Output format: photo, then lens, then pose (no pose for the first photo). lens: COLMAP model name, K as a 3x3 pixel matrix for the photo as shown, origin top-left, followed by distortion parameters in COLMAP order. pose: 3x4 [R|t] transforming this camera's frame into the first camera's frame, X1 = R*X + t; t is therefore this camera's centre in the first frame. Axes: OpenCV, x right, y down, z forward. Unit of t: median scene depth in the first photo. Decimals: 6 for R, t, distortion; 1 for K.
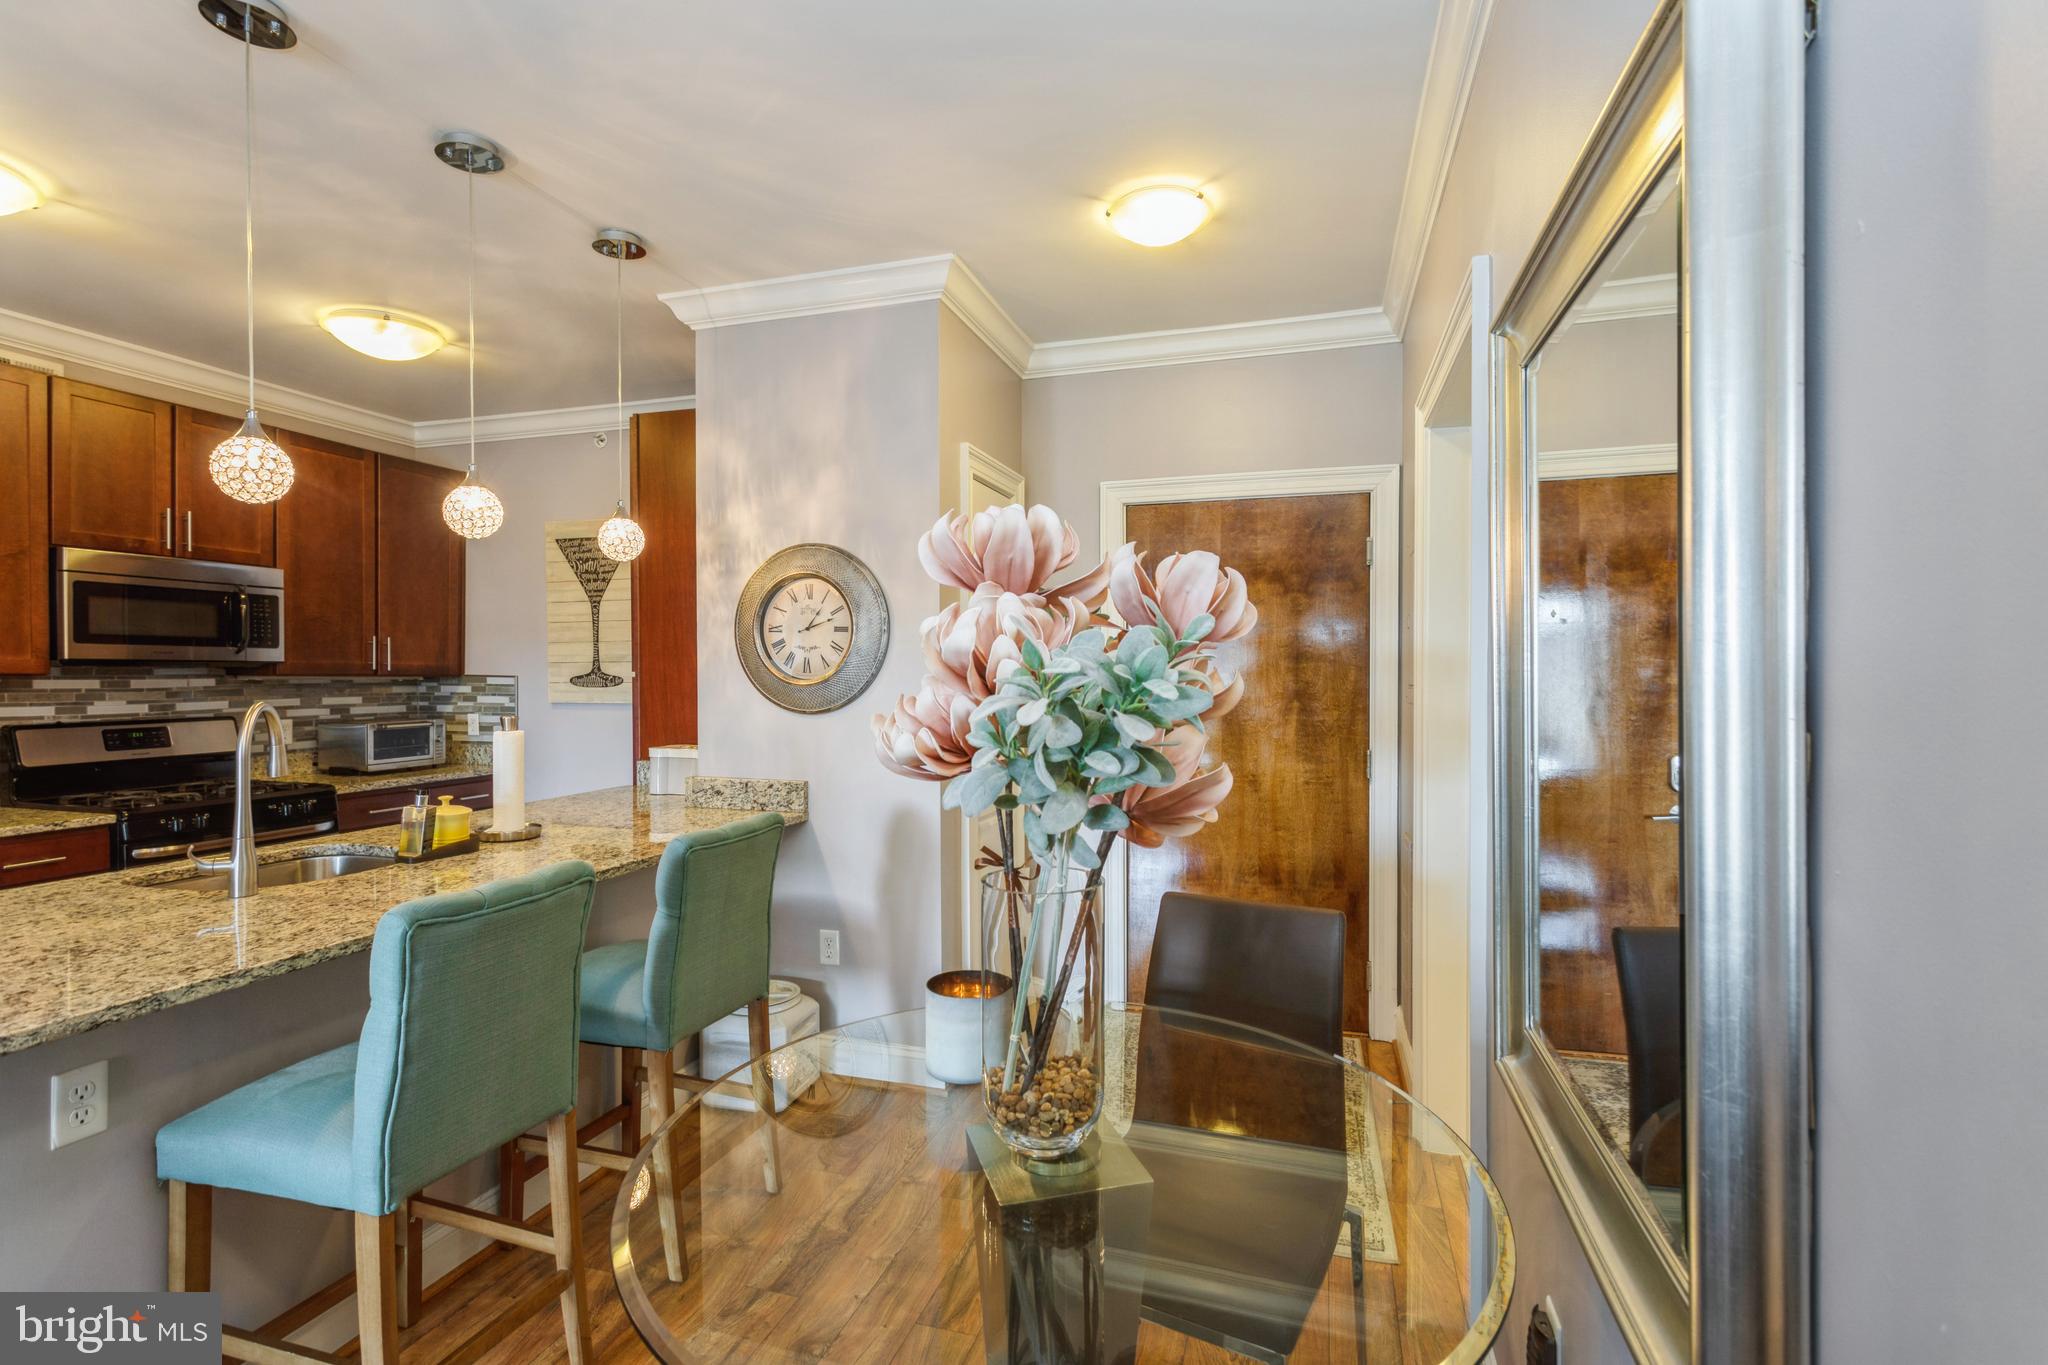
lens RADIAL K [[977.6, 0, 1022.1], [0, 977.6, 685.5], [0, 0, 1]] dist [0.005503, 0.001282]
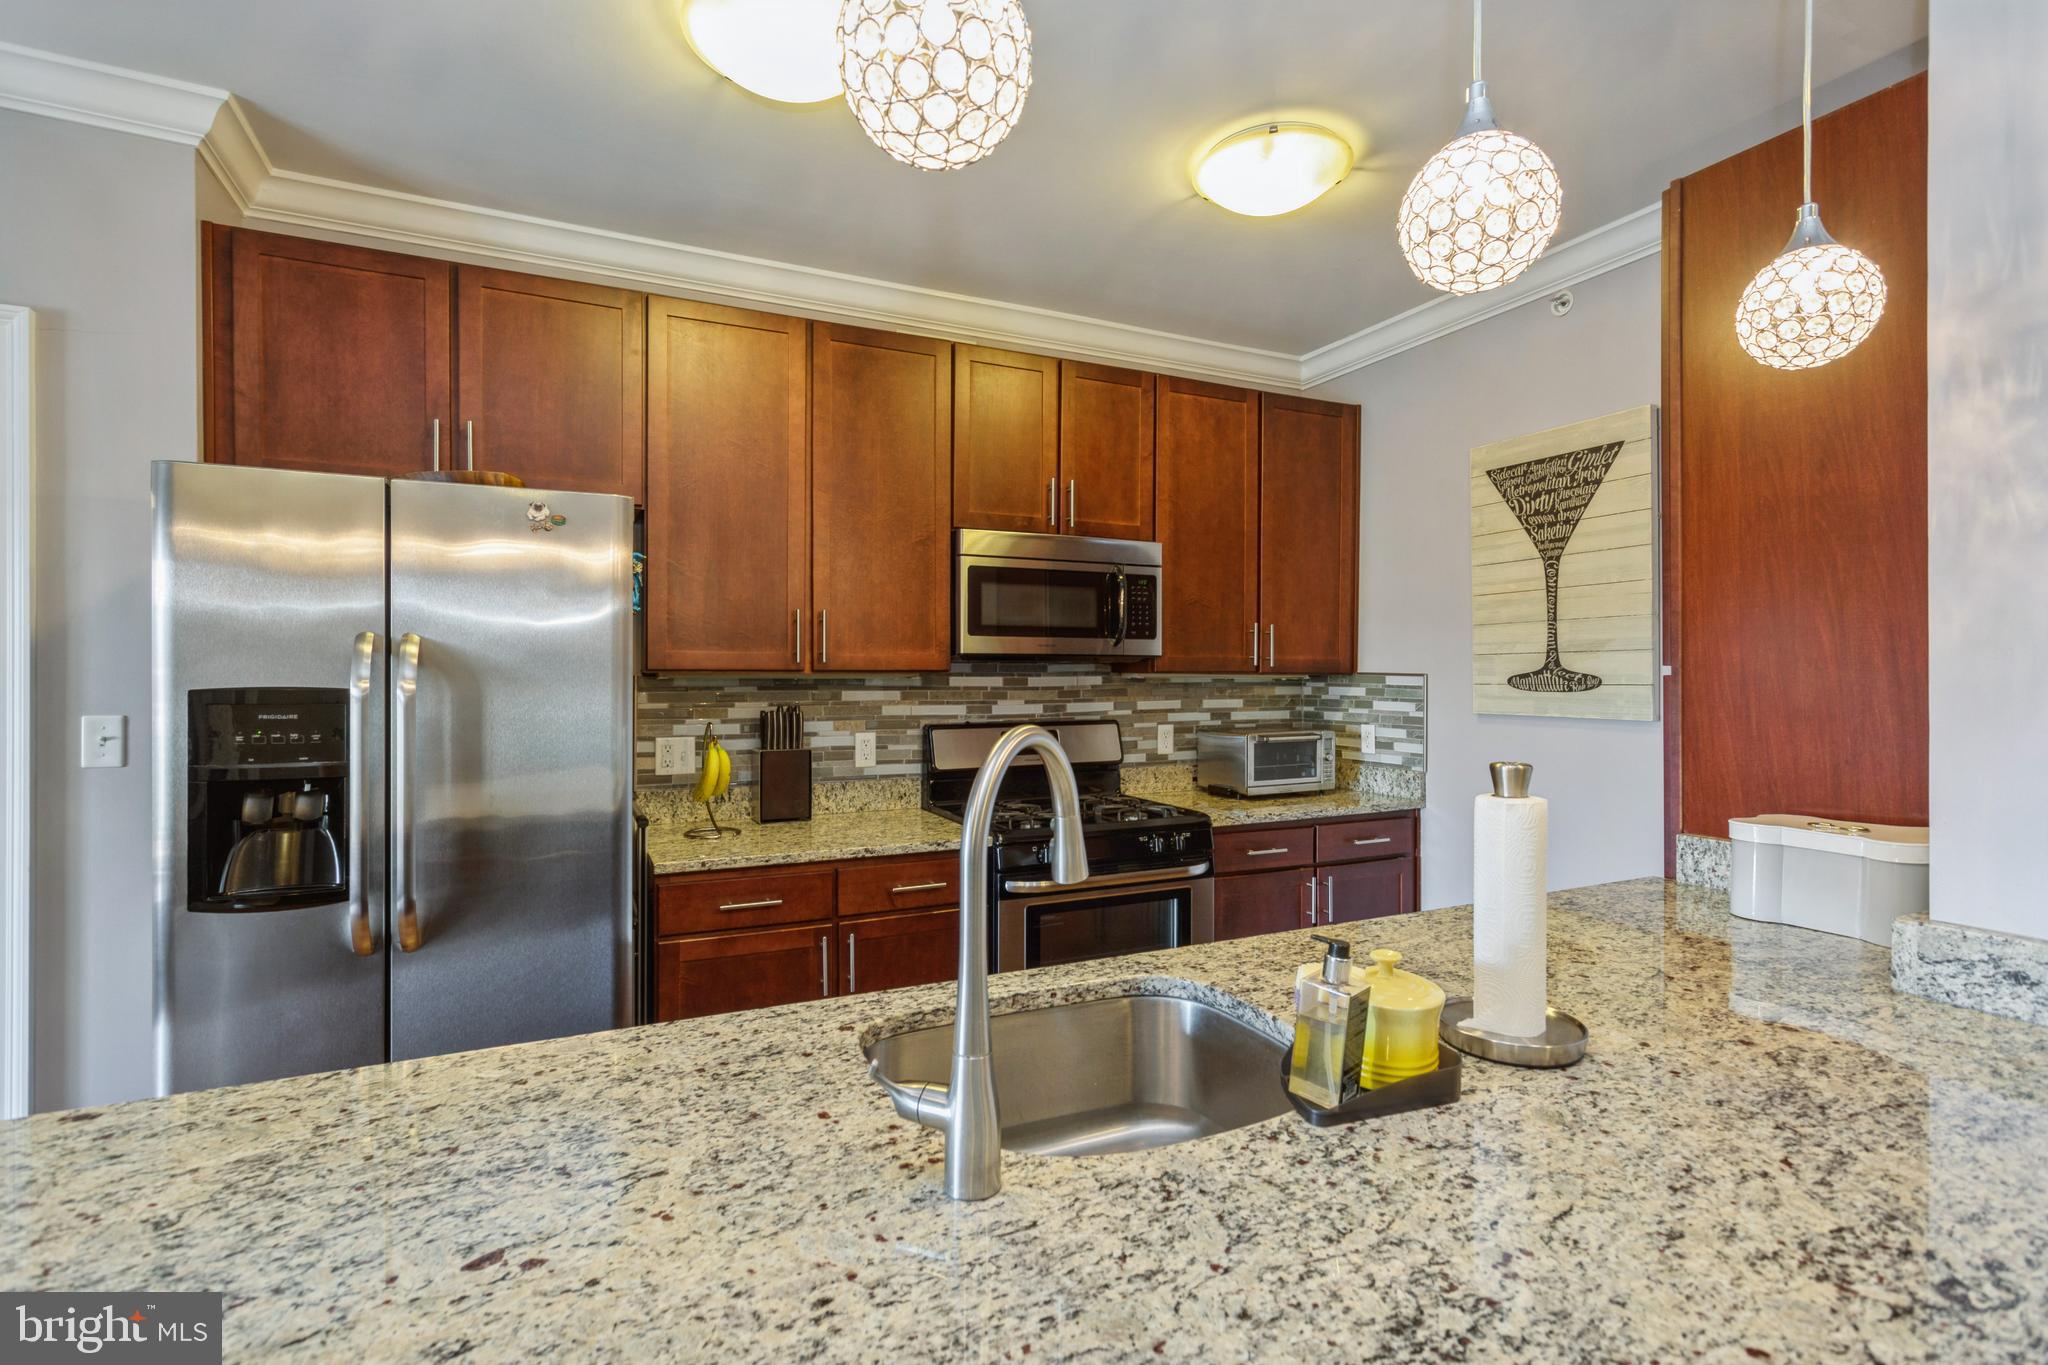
lens RADIAL K [[977.6, 0, 1027.8], [0, 977.6, 670.1], [0, 0, 1]] dist [0.005503, 0.001282]
pose [[0.683951, -0.001715, -0.729526, -0.215338], [-0.010227, 0.999876, -0.011939, -0.001427], [0.729456, 0.015626, 0.683849, 0.332697]]
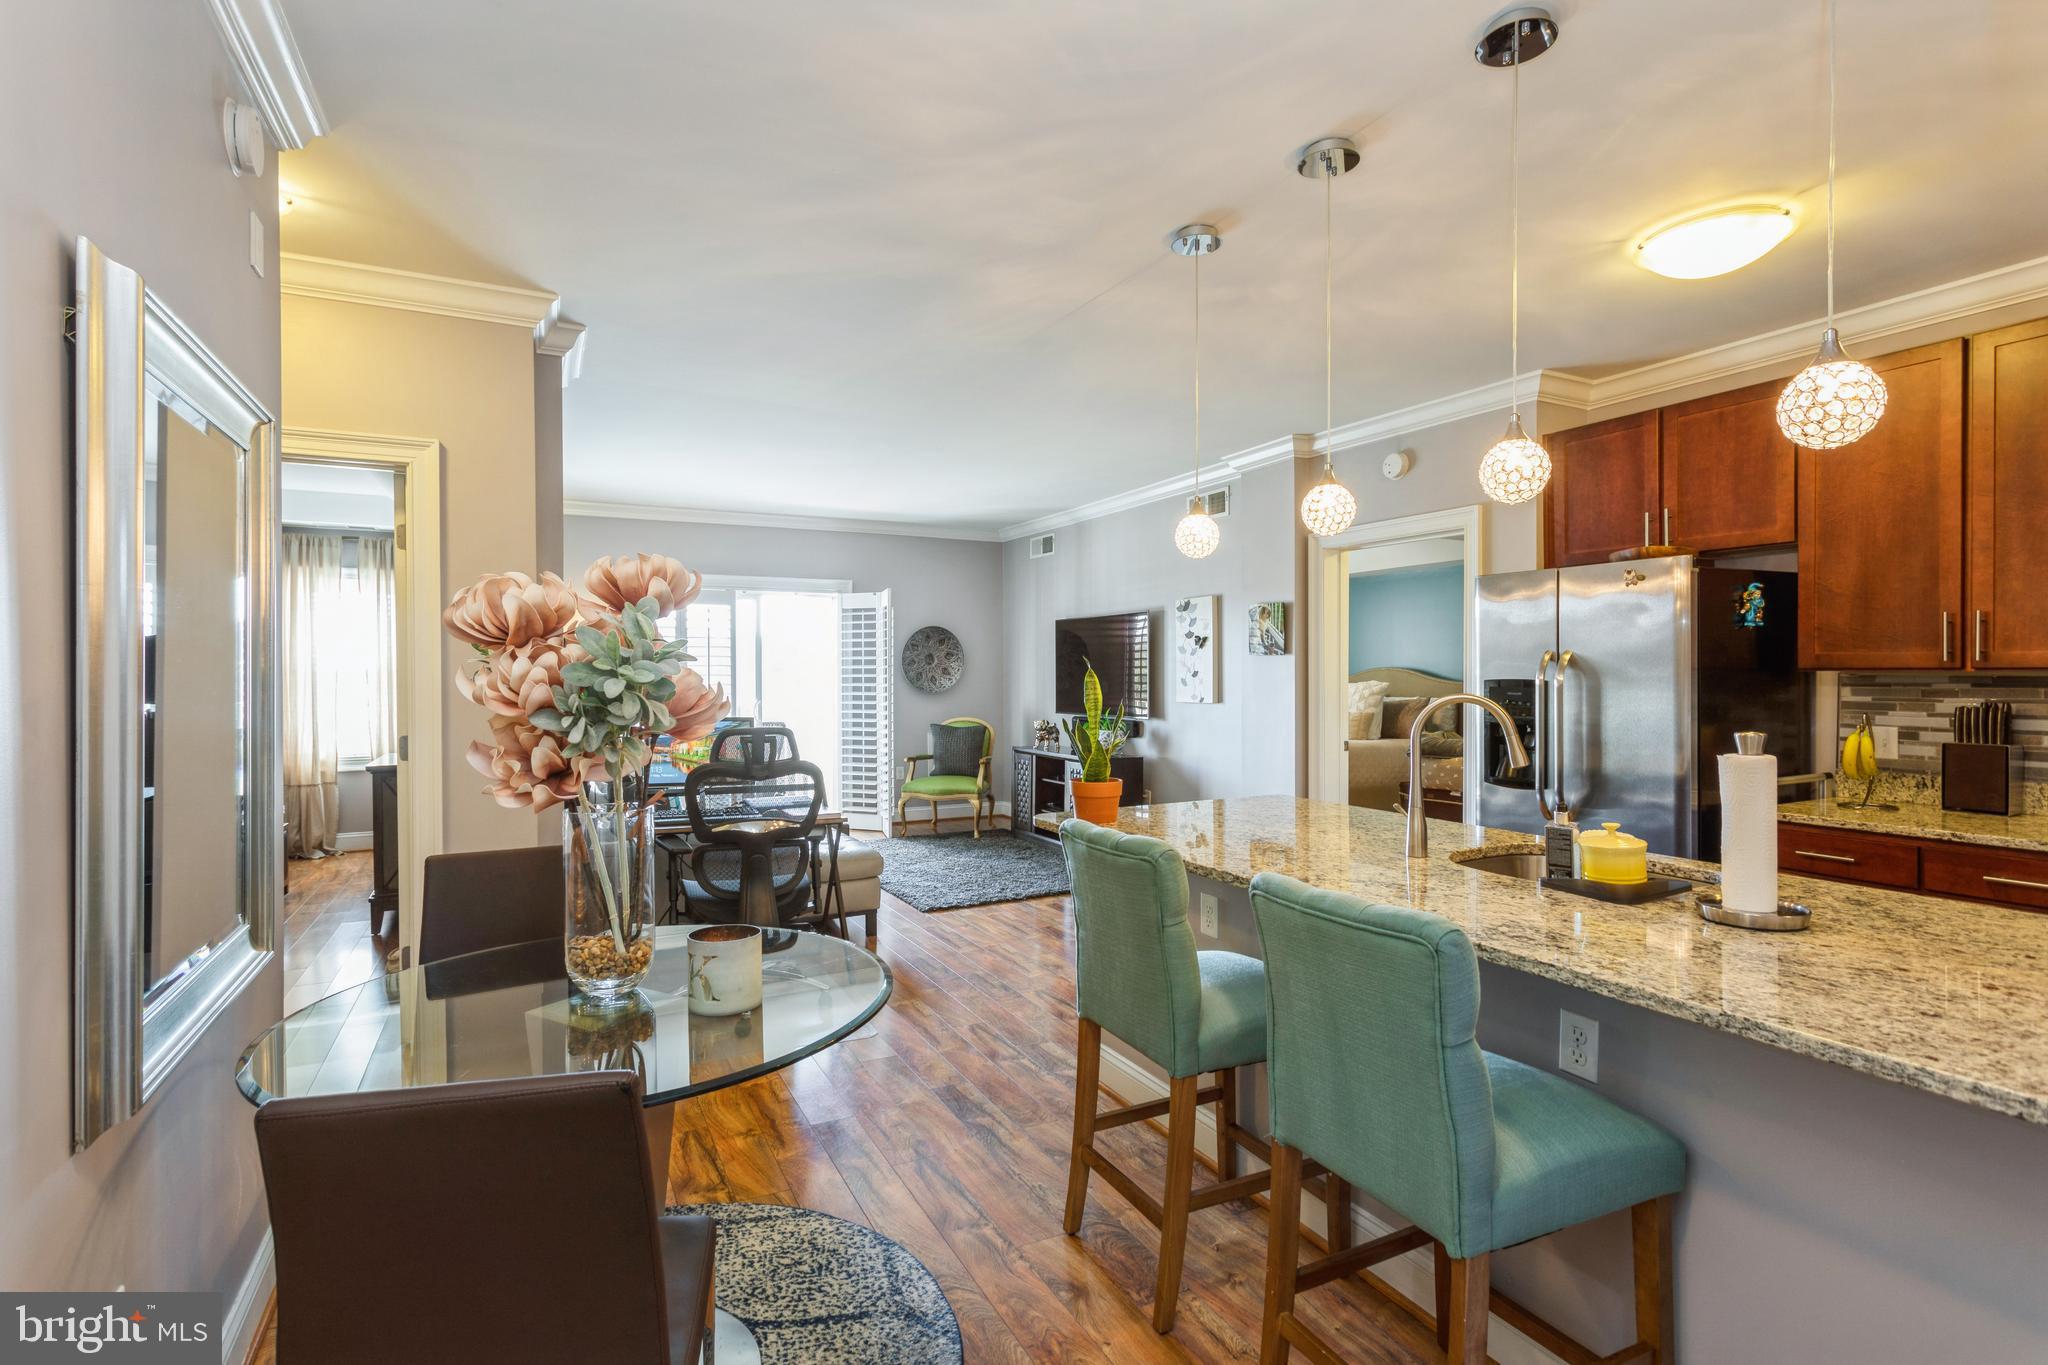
lens RADIAL K [[977.6, 0, 1030.4], [0, 977.6, 679.5], [0, 0, 1]] dist [0.005503, 0.001282]
pose [[-0.712833, 0.003872, -0.701323, 0.159213], [-0.008816, 0.999856, 0.014481, -0.003583], [0.701278, 0.016505, -0.712697, 0.698933]]
